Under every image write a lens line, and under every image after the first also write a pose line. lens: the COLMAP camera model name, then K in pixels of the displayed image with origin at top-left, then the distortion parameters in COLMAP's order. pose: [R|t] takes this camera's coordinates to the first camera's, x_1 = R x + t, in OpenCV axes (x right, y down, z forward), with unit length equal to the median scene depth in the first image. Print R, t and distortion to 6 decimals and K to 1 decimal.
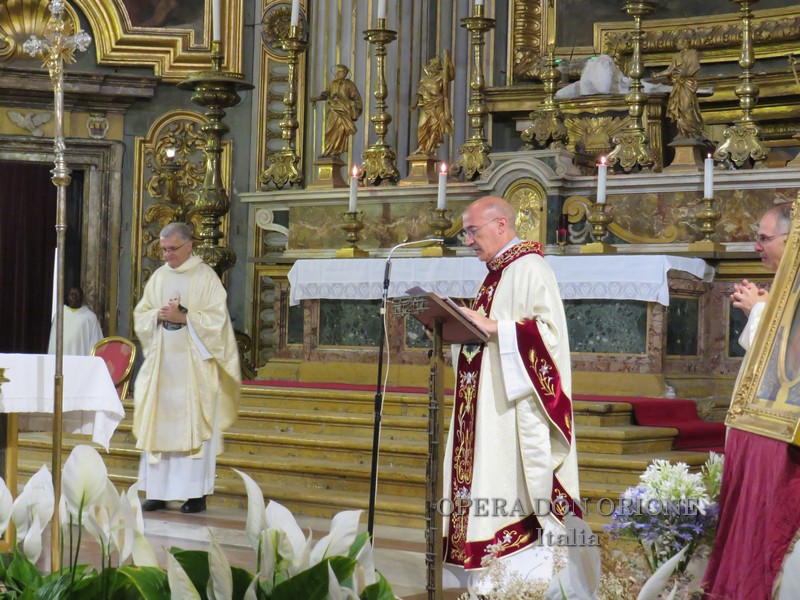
lens RADIAL K [[1604.7, 0, 400.0], [0, 1604.7, 300.0], [0, 0, 1]] dist [-0.071402, -0.039884]
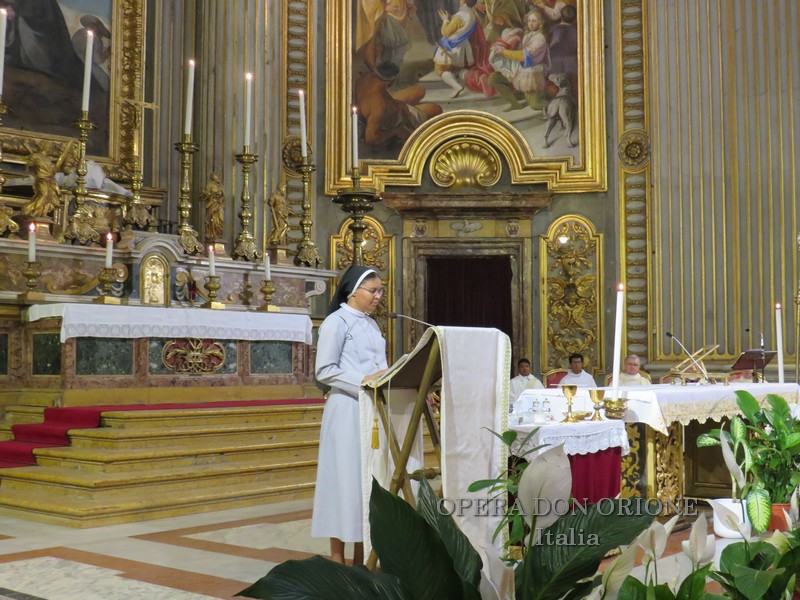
lens RADIAL K [[1070.7, 0, 400.0], [0, 1070.7, 300.0], [0, 0, 1]] dist [-0.075915, 0.029886]
pose [[0.033294, 0.033258, 0.998892, -0.759337], [-0.025382, 0.999152, -0.032421, -0.007536], [-0.999123, -0.024274, 0.034110, 0.666574]]
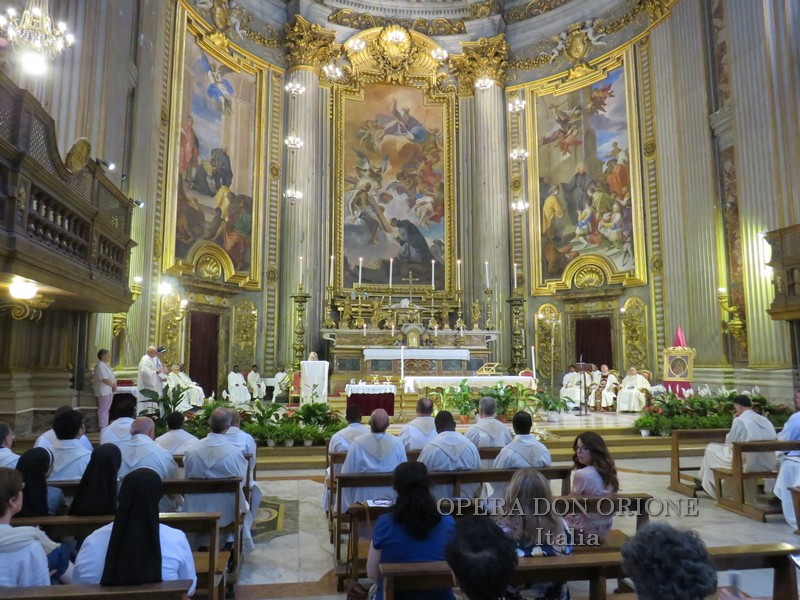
lens RADIAL K [[569.0, 0, 400.0], [0, 569.0, 300.0], [0, 0, 1]] dist [-0.043897, 0.000871]
pose [[0.683632, 0.056357, 0.727648, -0.920731], [-0.002420, 0.997184, -0.074959, -0.037210], [-0.729823, 0.049484, 0.681843, 0.002788]]
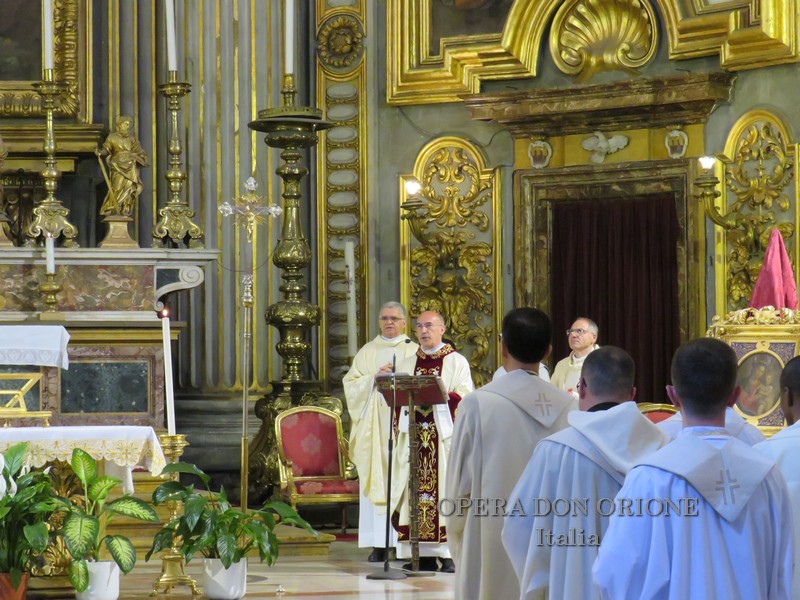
lens RADIAL K [[2512.3, 0, 400.0], [0, 2512.3, 300.0], [0, 0, 1]] dist [0.037254, 0.997665]
pose [[0.609922, -0.000756, 0.792461, -0.864459], [0.003509, 0.999992, -0.001747, -0.032983], [-0.792454, 0.003847, 0.609920, -0.224738]]
